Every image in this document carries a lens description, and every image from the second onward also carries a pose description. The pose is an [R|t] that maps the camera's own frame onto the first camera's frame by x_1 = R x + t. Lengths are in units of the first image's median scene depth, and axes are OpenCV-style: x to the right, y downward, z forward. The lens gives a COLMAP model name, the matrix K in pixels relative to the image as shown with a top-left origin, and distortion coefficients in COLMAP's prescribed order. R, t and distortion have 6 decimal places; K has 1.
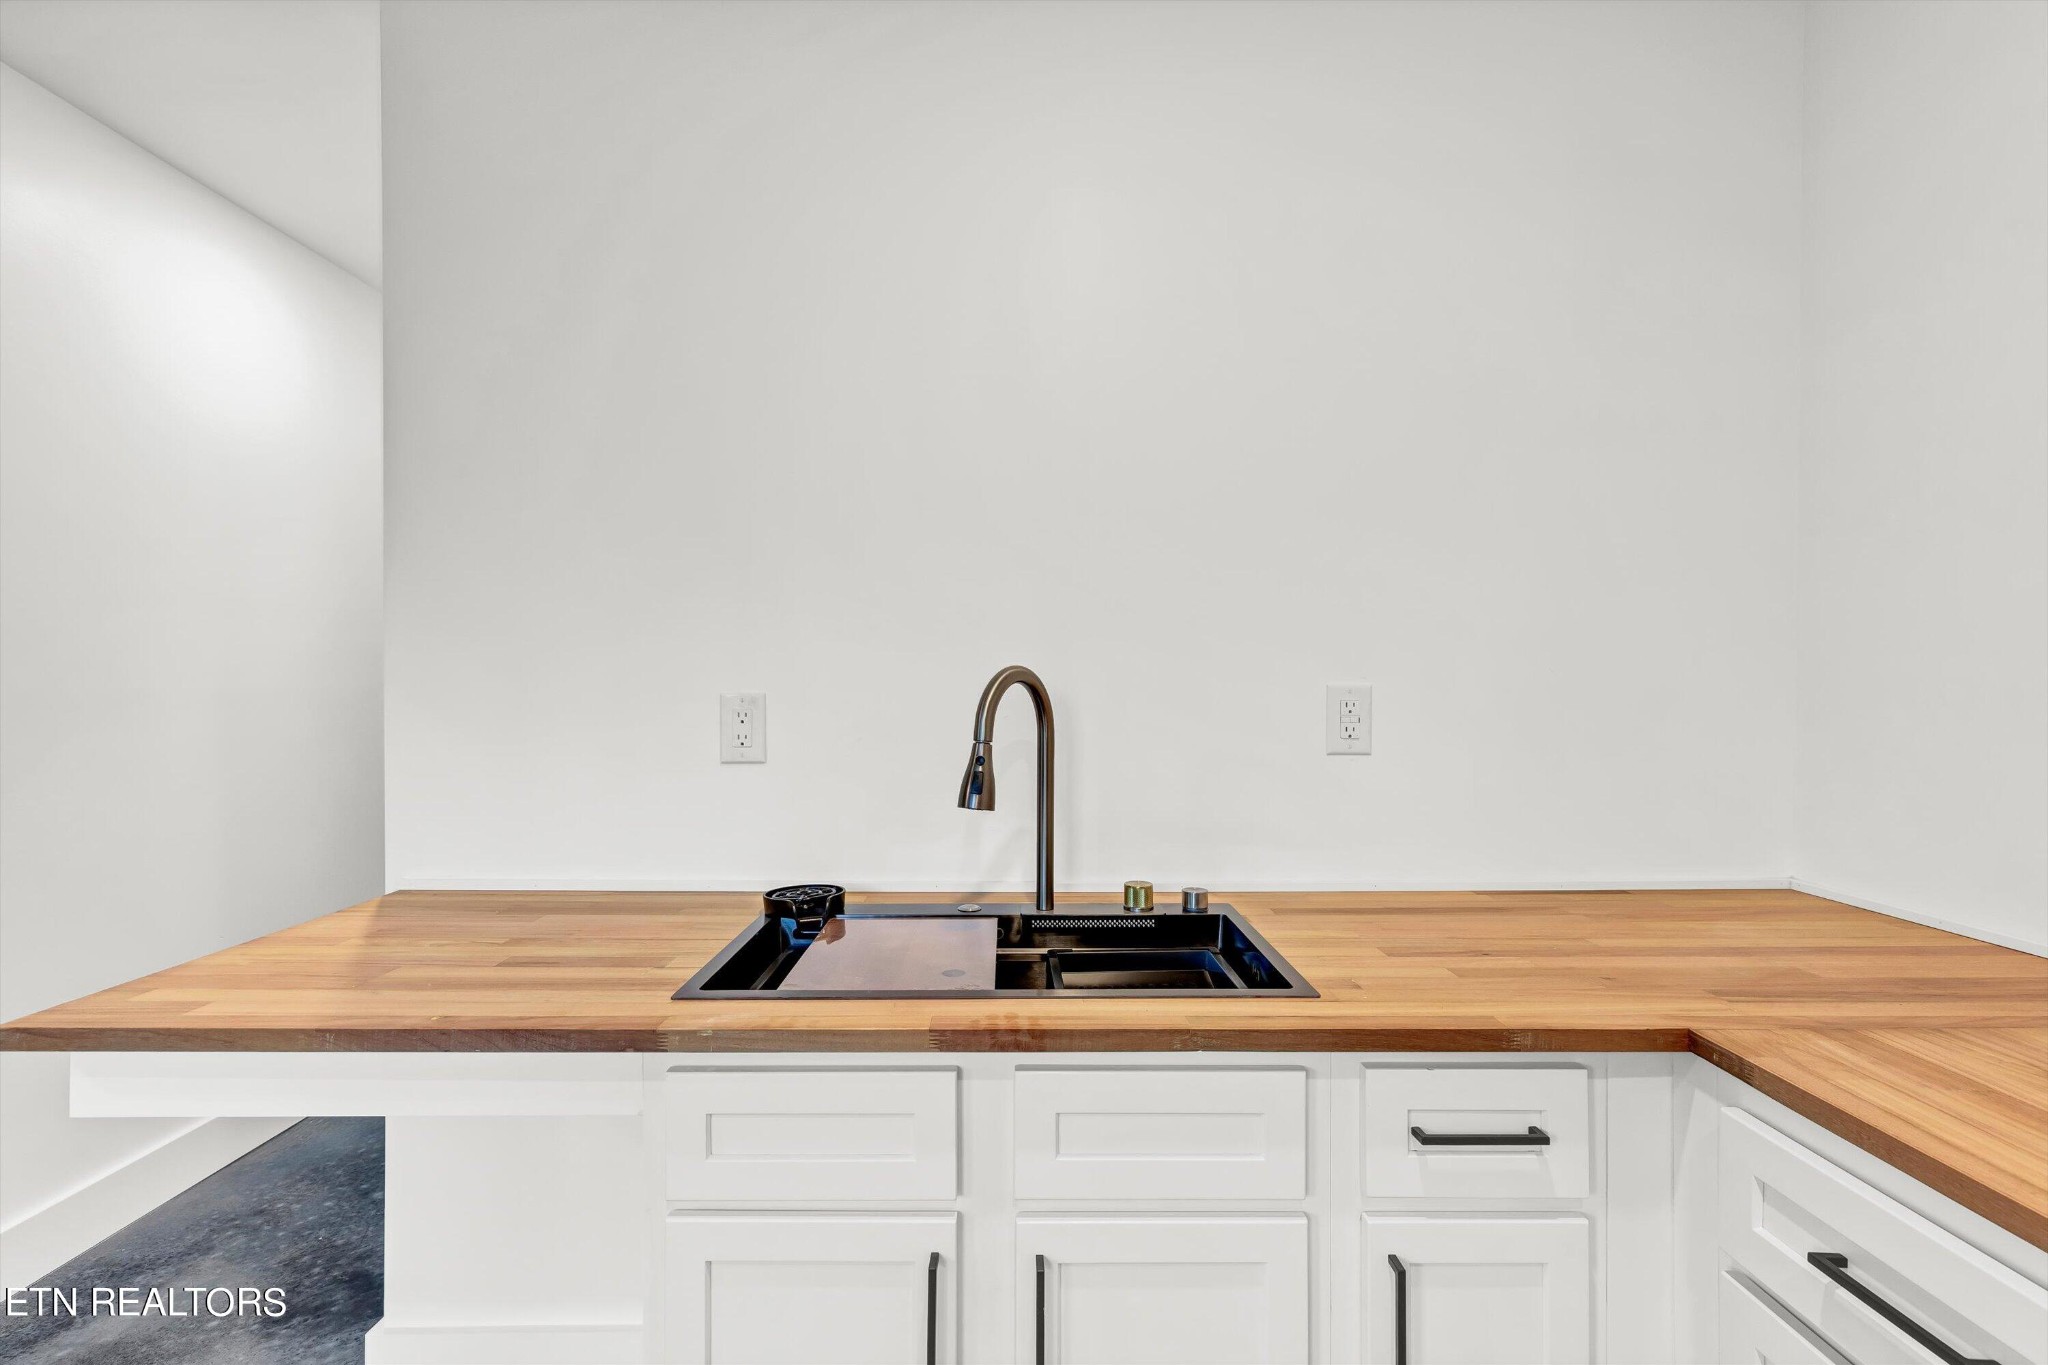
lens RADIAL K [[969.5, 0, 1025.1], [0, 969.5, 692.6], [0, 0, 1]] dist [0.022392, -0.000026]
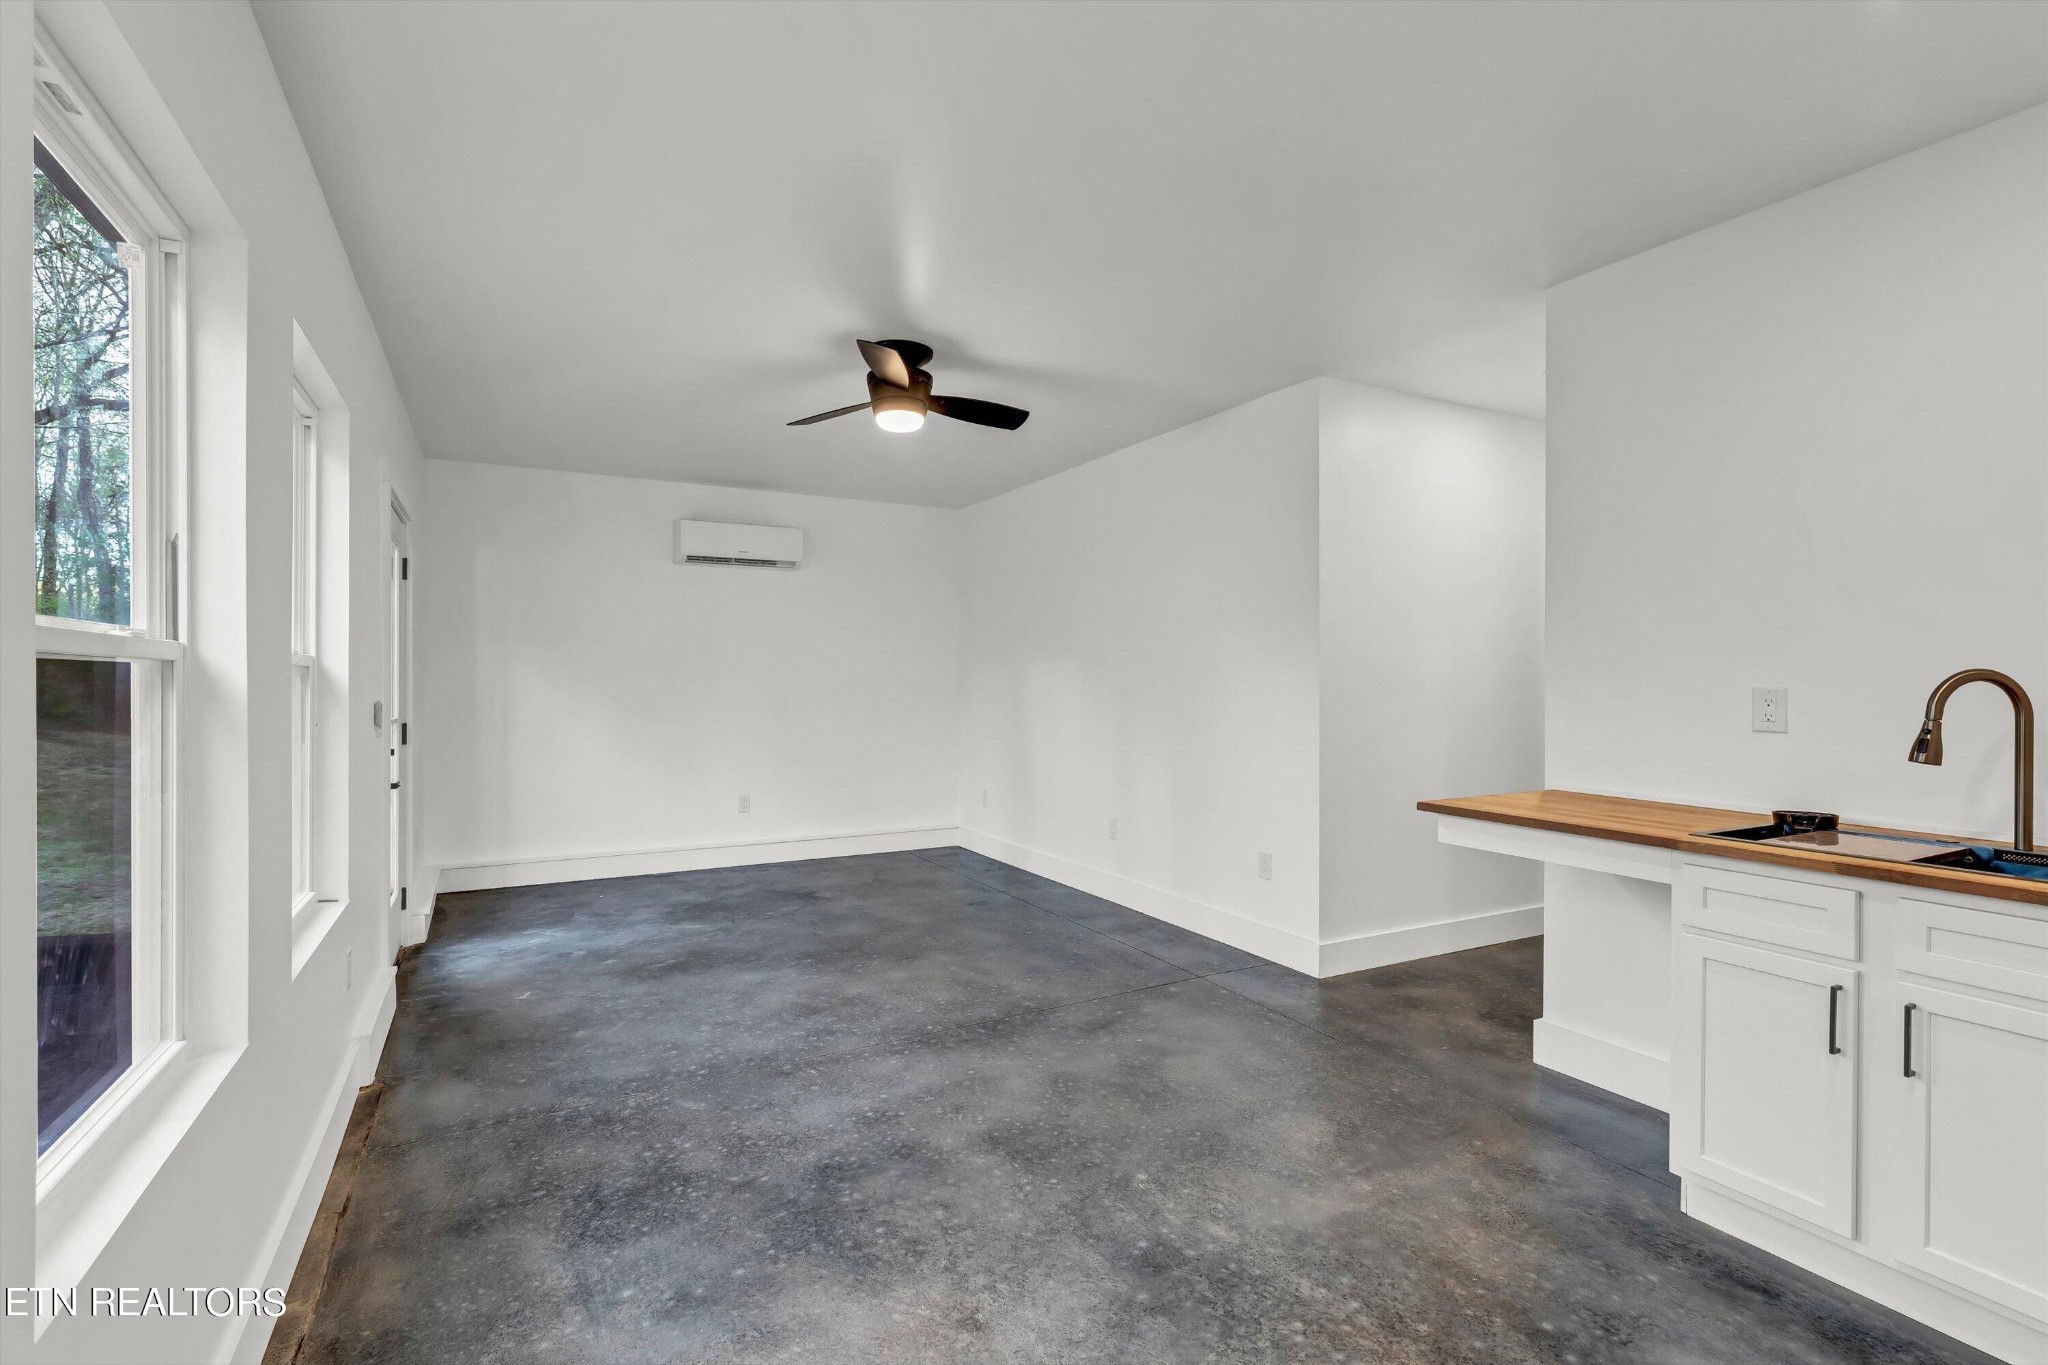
lens RADIAL K [[948.0, 0, 1019.7], [0, 948.0, 680.1], [0, 0, 1]] dist [0.002027, 0.000640]
pose [[0.485404, 0.010487, -0.874227, 0.524759], [-0.024135, 0.999708, -0.001409, 0.023560], [0.873957, 0.021783, 0.485516, -0.907058]]
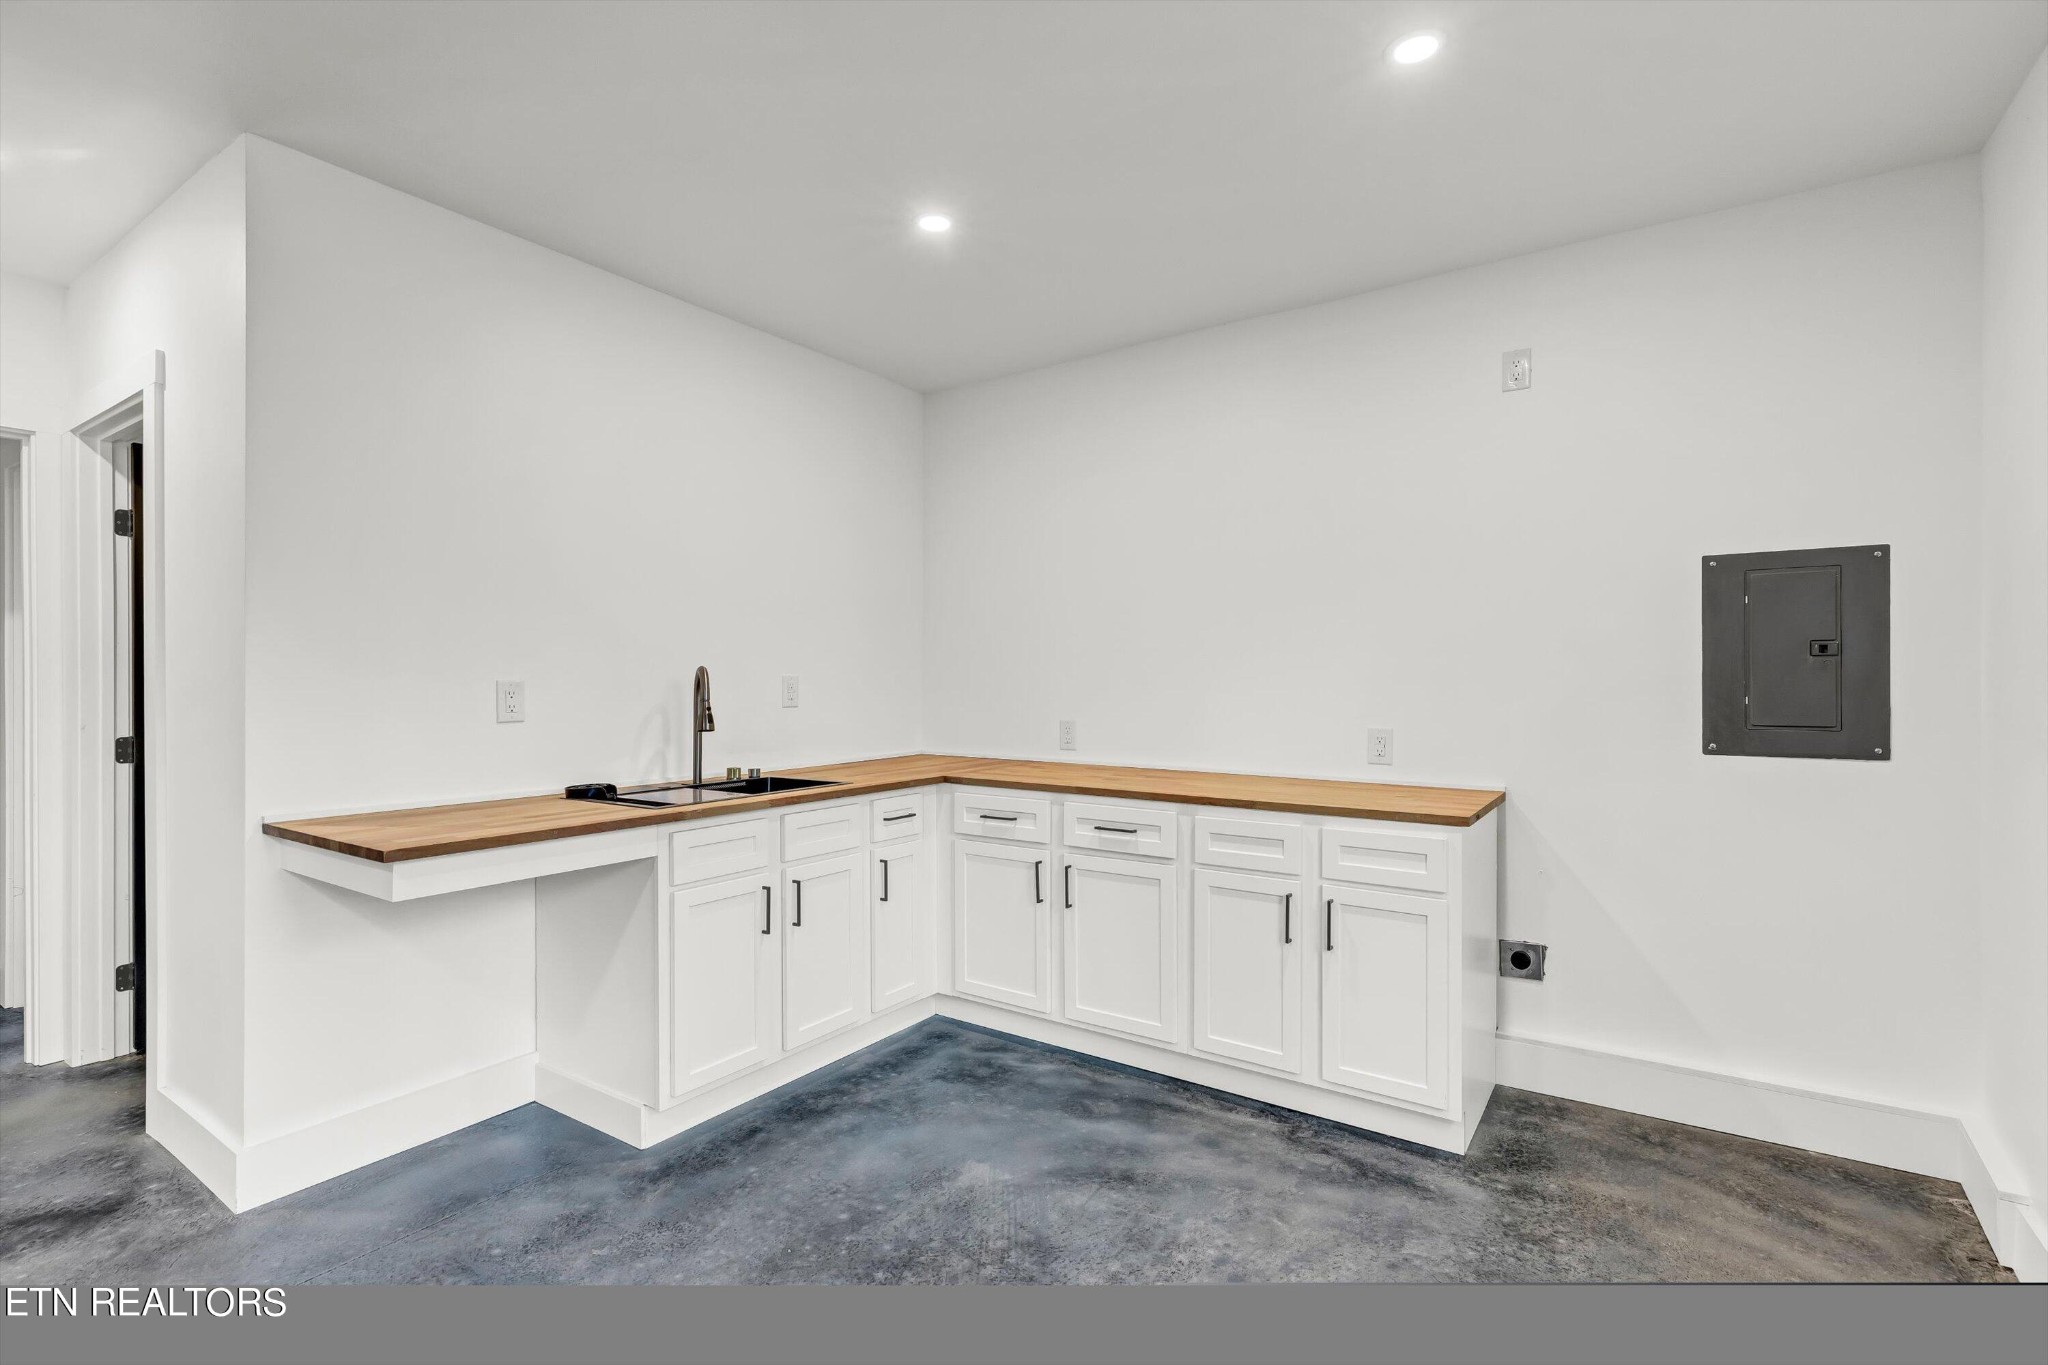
lens RADIAL K [[948.0, 0, 1019.7], [0, 948.0, 680.1], [0, 0, 1]] dist [0.002027, 0.000640]
pose [[0.547748, 0.002448, 0.836640, -1.354026], [0.015112, 0.999804, -0.012819, 0.038961], [-0.836507, 0.019665, 0.547603, -0.731924]]
